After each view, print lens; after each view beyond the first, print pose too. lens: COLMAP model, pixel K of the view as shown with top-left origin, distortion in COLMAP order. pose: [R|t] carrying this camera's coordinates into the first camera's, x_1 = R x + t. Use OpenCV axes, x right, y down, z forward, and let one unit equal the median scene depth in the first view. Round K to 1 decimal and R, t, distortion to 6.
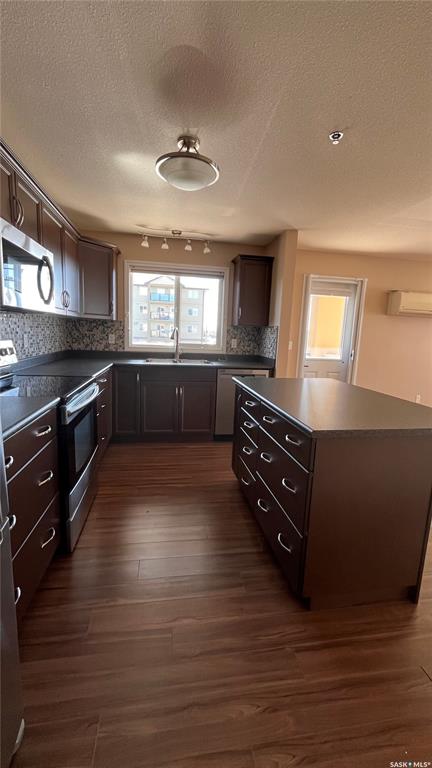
lens RADIAL K [[314.2, 0, 213.8], [0, 314.2, 381.4], [0, 0, 1]] dist [-0.002752, -0.000100]
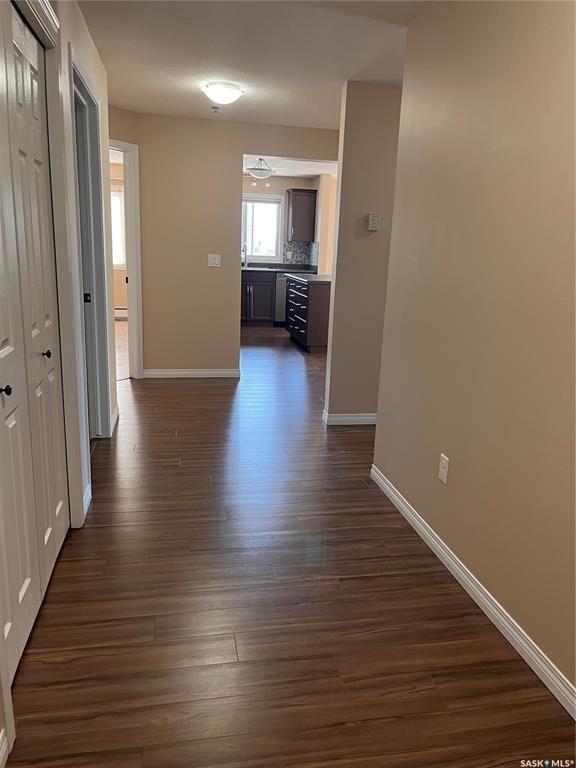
lens RADIAL K [[584.2, 0, 287.7], [0, 584.2, 386.4], [0, 0, 1]] dist [0.038151, -0.056129]
pose [[0.999504, -0.011014, 0.029490, -0.020356], [0.008372, 0.996063, 0.088255, 0.235190], [-0.030346, -0.087964, 0.995661, -1.656041]]
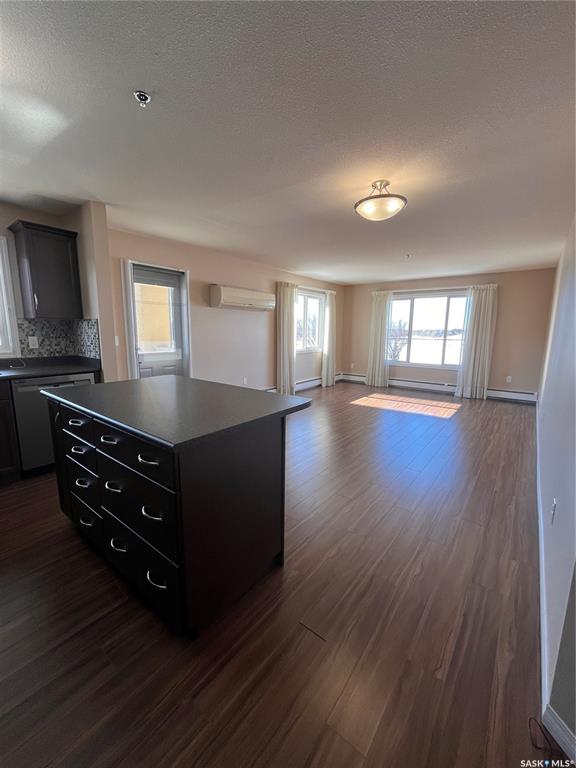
lens RADIAL K [[313.8, 0, 287.2], [0, 313.8, 382.9], [0, 0, 1]] dist [-0.007708, 0.001666]
pose [[0.734178, -0.142546, 0.663825, 0.001125], [0.121206, 0.989524, 0.078432, -0.013215], [-0.668051, 0.022877, 0.743764, 0.058995]]
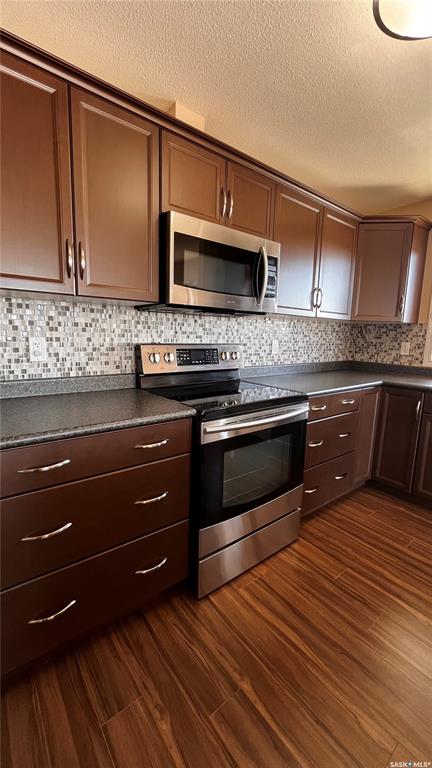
lens RADIAL K [[314.2, 0, 214.2], [0, 314.2, 381.2], [0, 0, 1]] dist [-0.002752, -0.000100]
pose [[0.487118, 0.103481, -0.867184, 0.108206], [-0.141654, 0.989169, 0.038466, -0.027843], [0.861771, 0.104103, 0.496501, 0.284606]]
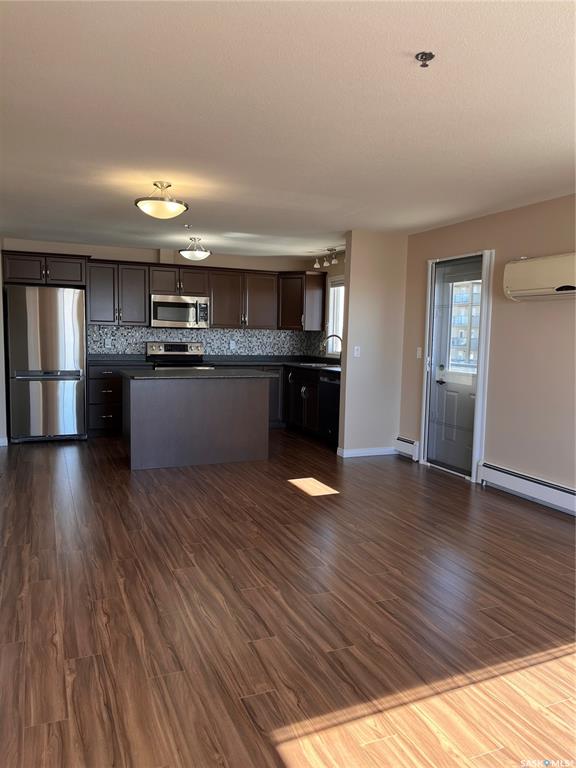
lens RADIAL K [[584.2, 0, 290.8], [0, 584.2, 387.1], [0, 0, 1]] dist [0.038151, -0.056129]
pose [[0.239688, 0.053076, -0.969398, 1.877580], [-0.161522, 0.986769, 0.014090, -0.000392], [0.957319, 0.153202, 0.245089, 0.425506]]
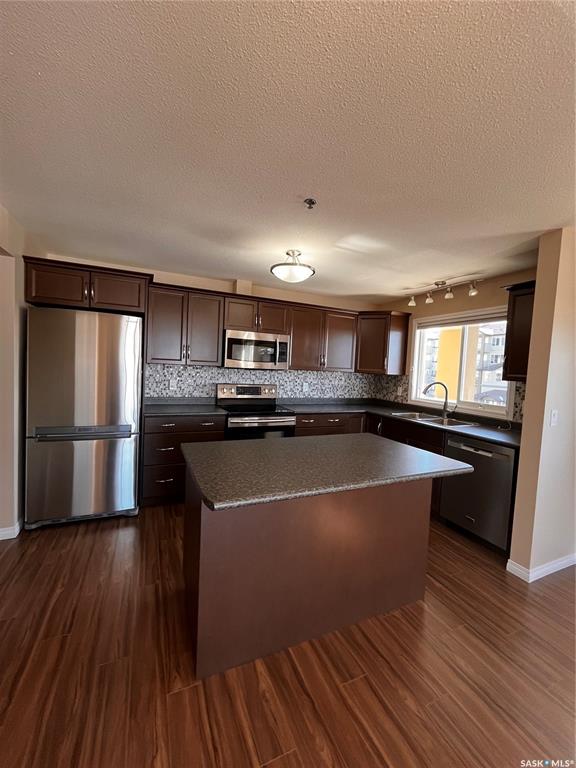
lens RADIAL K [[313.8, 0, 286.0], [0, 313.8, 380.3], [0, 0, 1]] dist [-0.007708, 0.001666]
pose [[0.255710, 0.013981, -0.966652, 0.681737], [-0.186209, 0.981885, -0.035056, -0.066338], [0.948651, 0.188963, 0.253681, 0.371354]]
